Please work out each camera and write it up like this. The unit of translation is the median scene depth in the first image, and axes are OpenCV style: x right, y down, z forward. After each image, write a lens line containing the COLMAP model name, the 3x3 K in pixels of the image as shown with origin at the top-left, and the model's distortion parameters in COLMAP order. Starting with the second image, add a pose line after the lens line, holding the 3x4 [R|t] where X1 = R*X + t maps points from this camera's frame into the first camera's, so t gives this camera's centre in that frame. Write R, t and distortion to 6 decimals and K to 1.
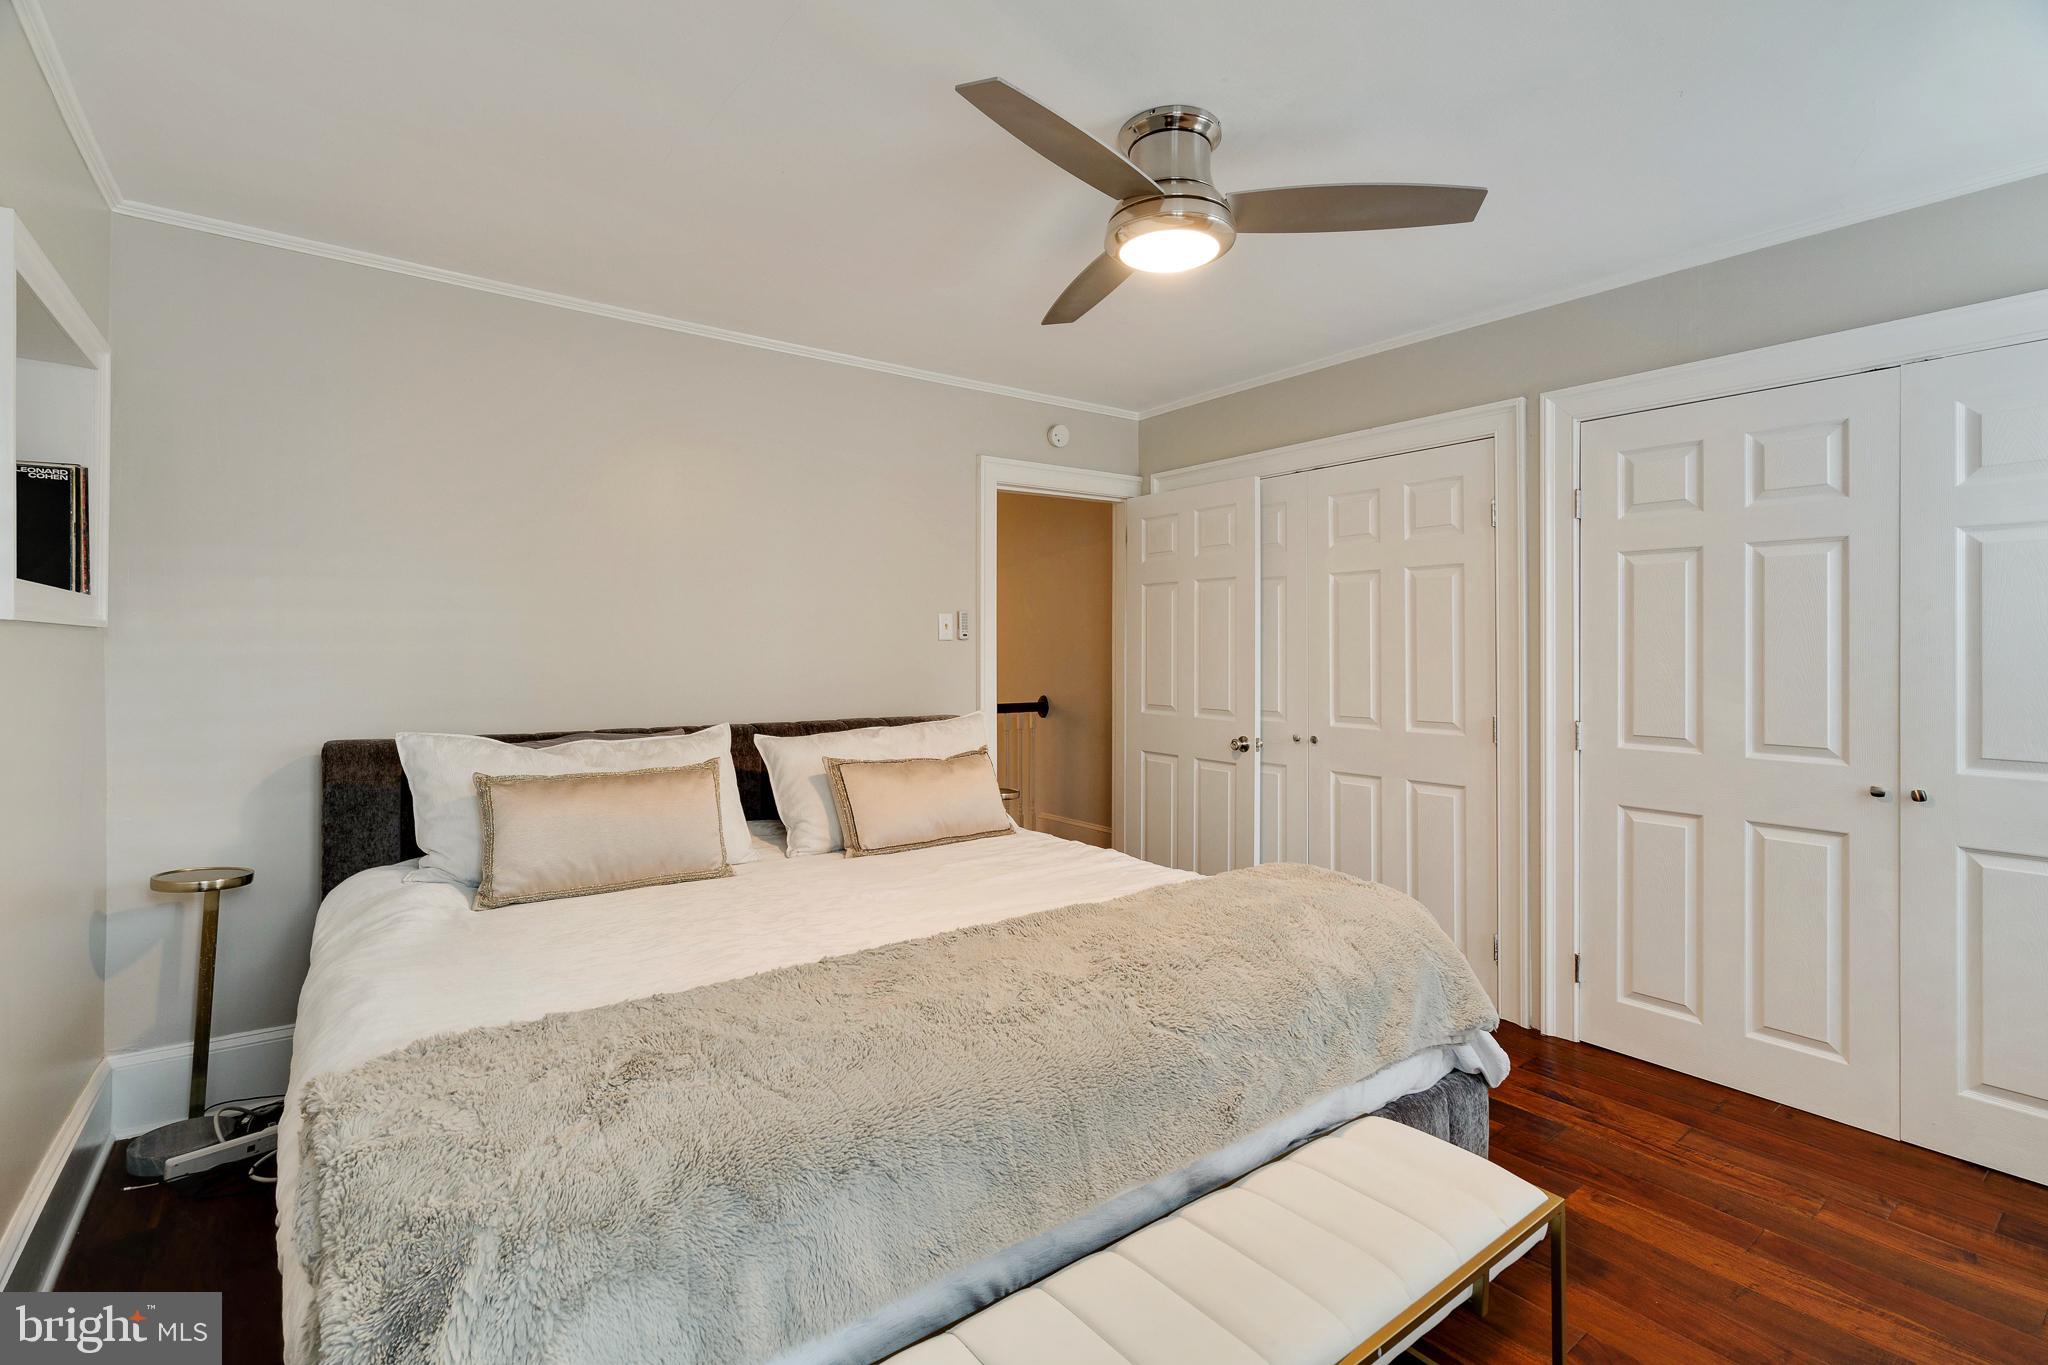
lens RADIAL K [[931.5, 0, 1021.9], [0, 931.5, 664.6], [0, 0, 1]] dist [-0.007075, 0.005640]
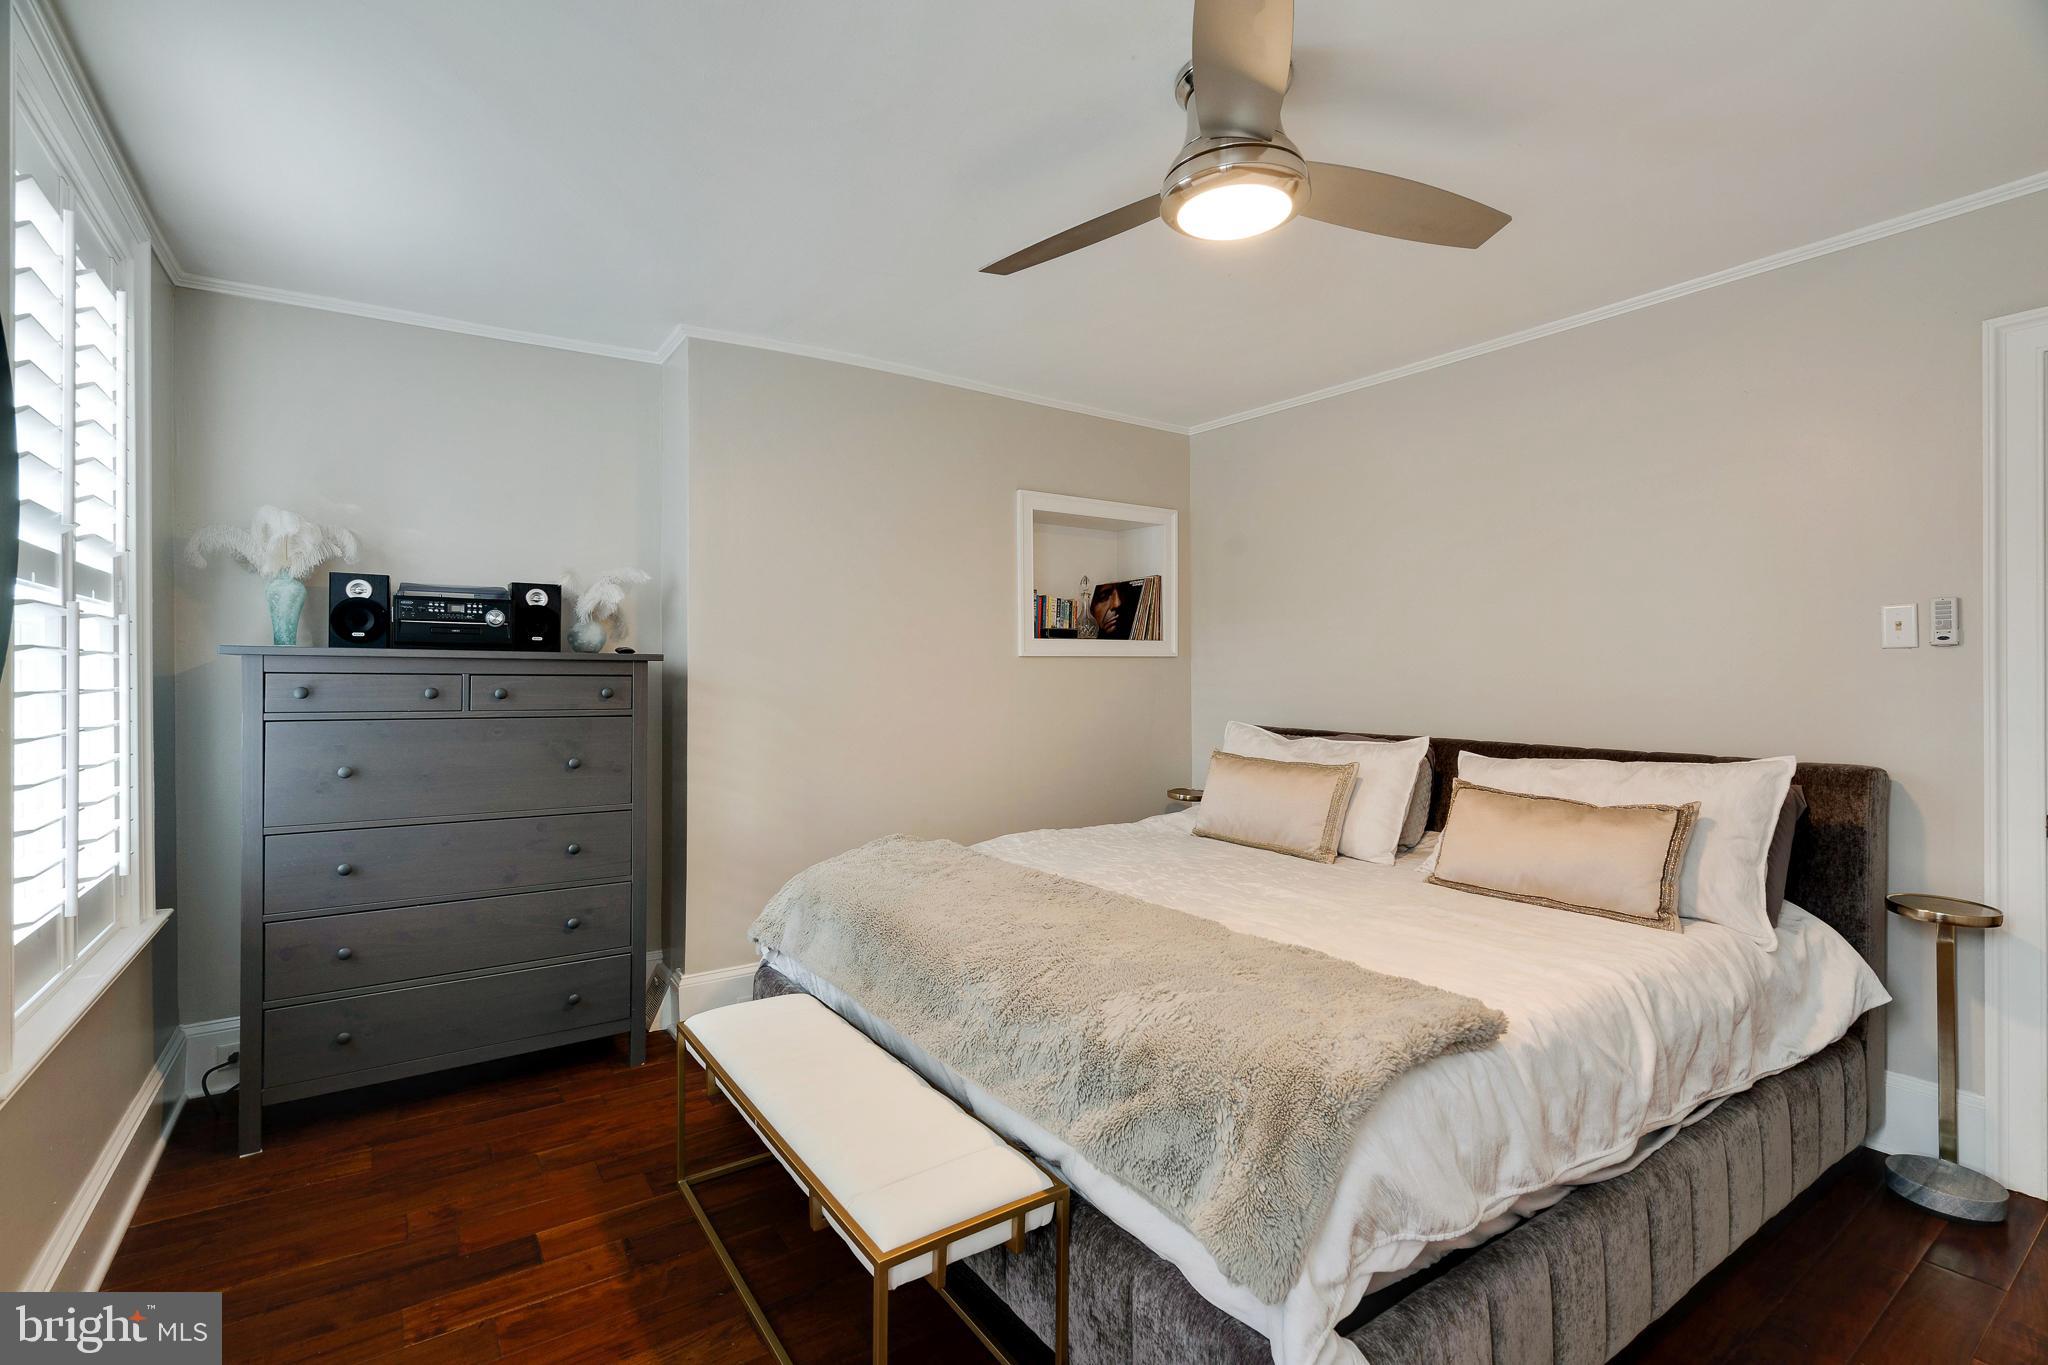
lens RADIAL K [[931.5, 0, 1023.6], [0, 931.5, 674.5], [0, 0, 1]] dist [-0.007075, 0.005640]
pose [[-0.031622, 0.000807, -0.999500, 0.714193], [-0.013974, 0.999902, 0.001250, -0.001083], [0.999402, 0.014006, -0.031608, 0.566082]]
